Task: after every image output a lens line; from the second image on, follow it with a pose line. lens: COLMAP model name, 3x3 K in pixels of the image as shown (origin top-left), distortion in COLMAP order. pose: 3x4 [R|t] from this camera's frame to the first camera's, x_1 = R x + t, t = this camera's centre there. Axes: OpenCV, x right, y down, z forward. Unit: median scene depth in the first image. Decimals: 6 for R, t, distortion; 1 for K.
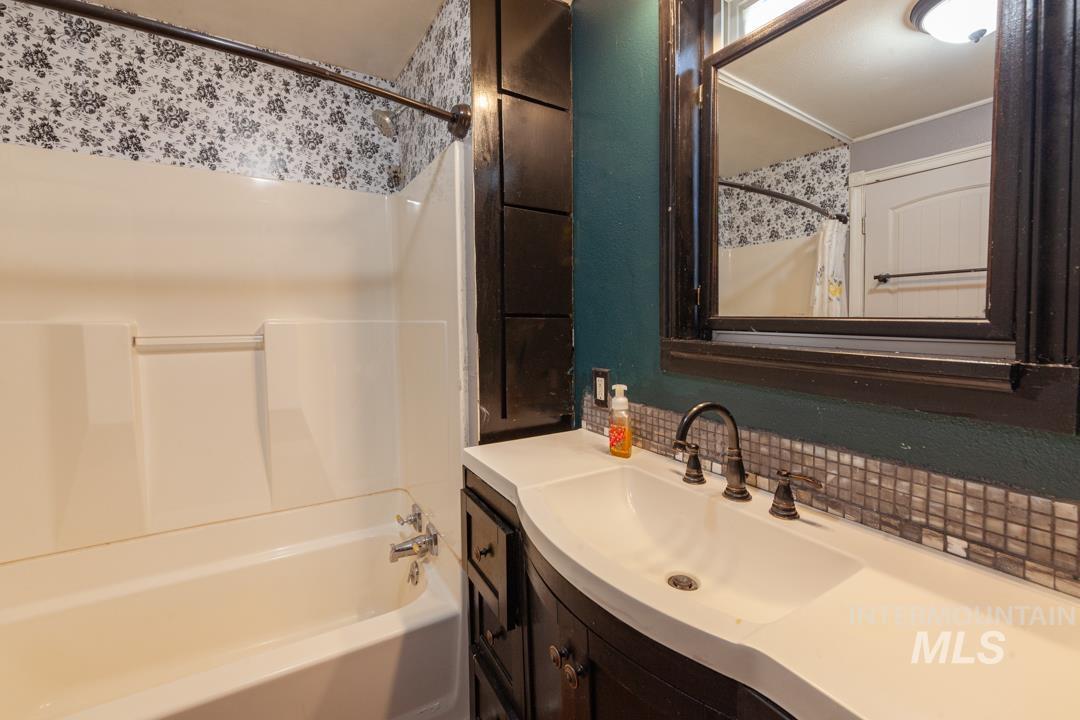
lens RADIAL K [[429.9, 0, 541.5], [0, 429.9, 335.0], [0, 0, 1]] dist [-0.012271, 0.000027]
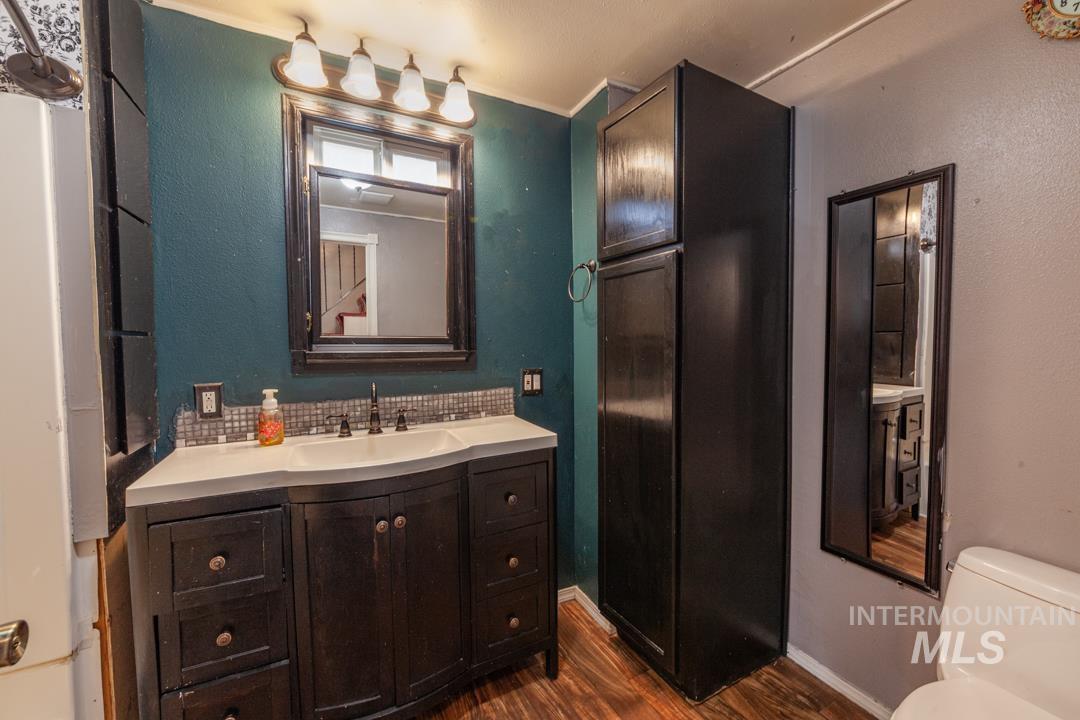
lens RADIAL K [[429.9, 0, 541.5], [0, 429.9, 335.0], [0, 0, 1]] dist [-0.012271, 0.000027]
pose [[0.069426, 0.000017, 0.997587, -1.358109], [0.038558, 0.999253, -0.002701, -0.012912], [-0.996842, 0.038652, 0.069373, 0.141362]]
